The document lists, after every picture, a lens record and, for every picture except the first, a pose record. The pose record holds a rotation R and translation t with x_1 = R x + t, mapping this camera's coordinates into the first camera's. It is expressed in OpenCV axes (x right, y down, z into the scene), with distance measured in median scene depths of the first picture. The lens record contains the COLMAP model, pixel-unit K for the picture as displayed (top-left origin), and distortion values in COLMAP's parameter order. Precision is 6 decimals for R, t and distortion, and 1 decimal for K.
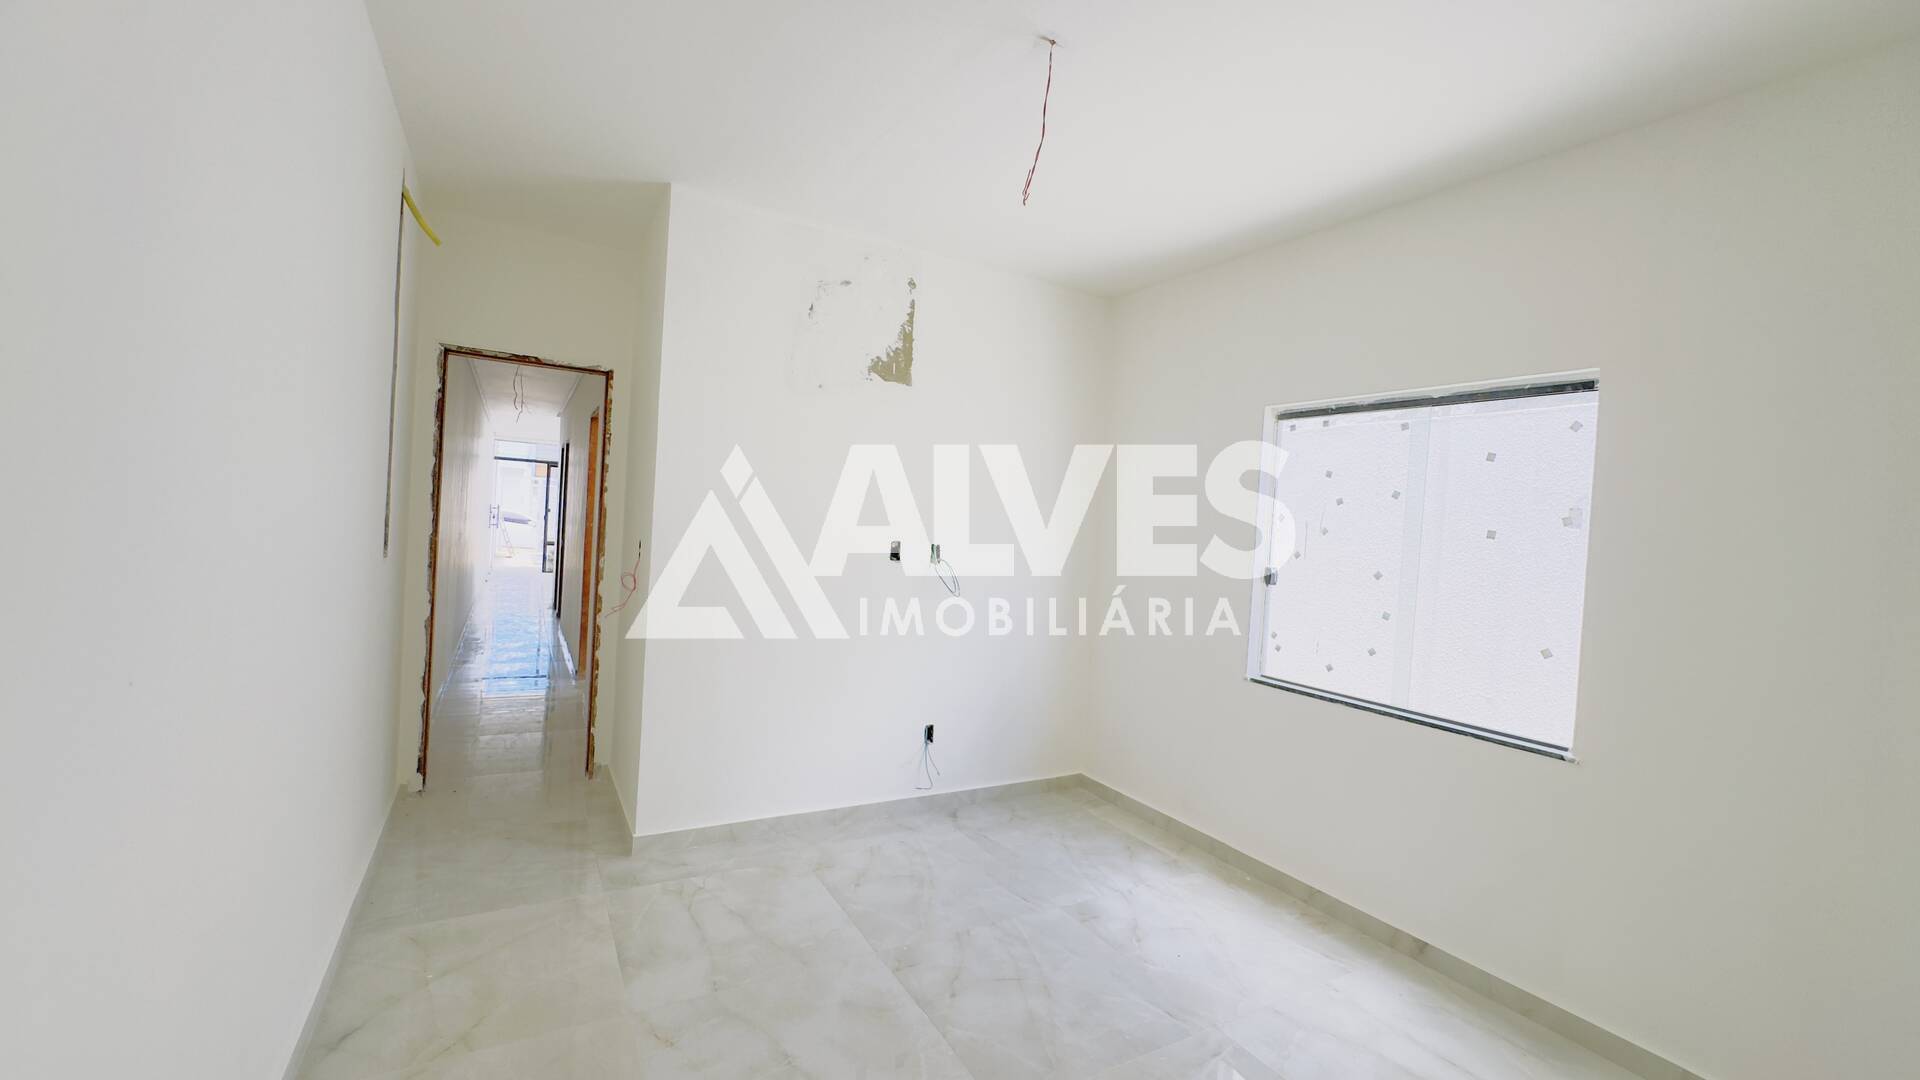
lens RADIAL K [[764.8, 0, 956.7], [0, 764.8, 537.7], [0, 0, 1]] dist [-0.001753, 0.000094]
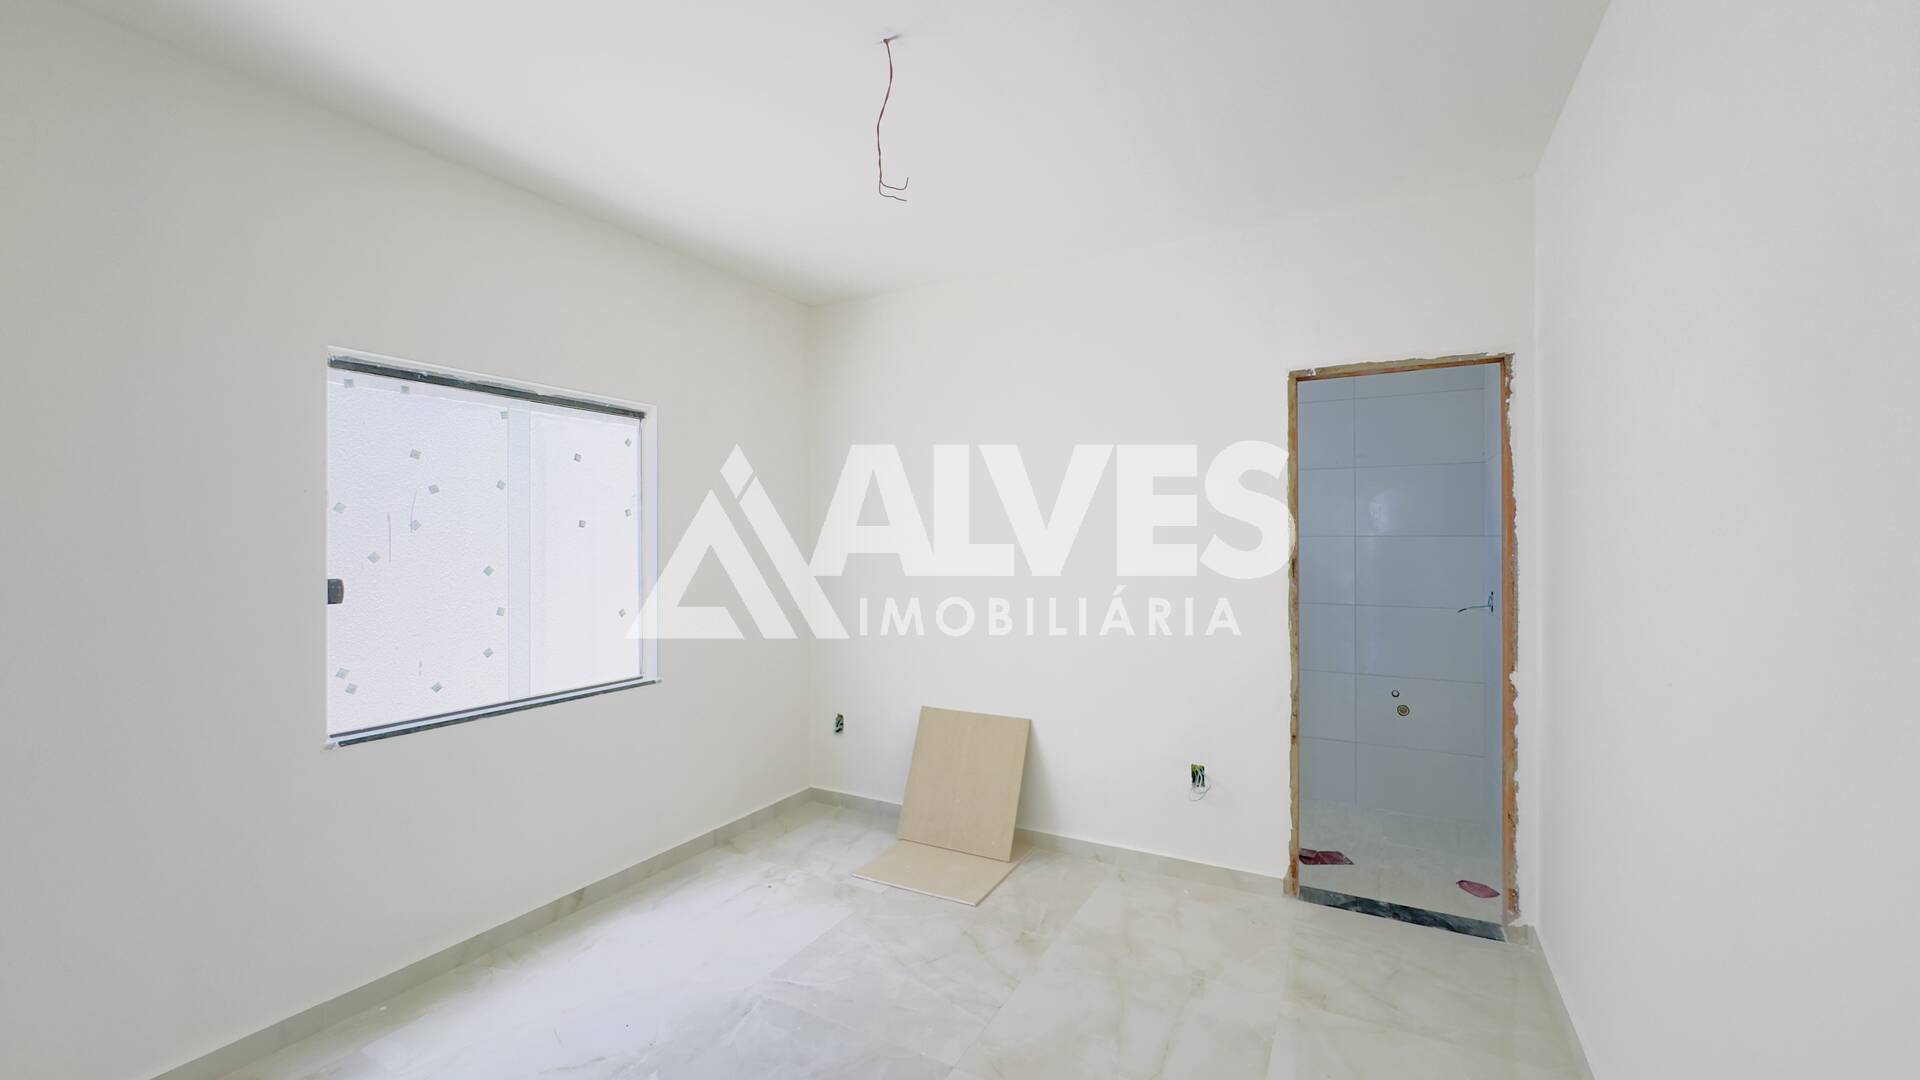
lens RADIAL K [[764.8, 0, 956.7], [0, 764.8, 537.7], [0, 0, 1]] dist [-0.001753, 0.000094]
pose [[-0.519437, -0.060624, 0.852355, -0.555226], [-0.016177, 0.997999, 0.061124, -0.058696], [-0.854355, 0.017962, -0.519379, 1.021107]]
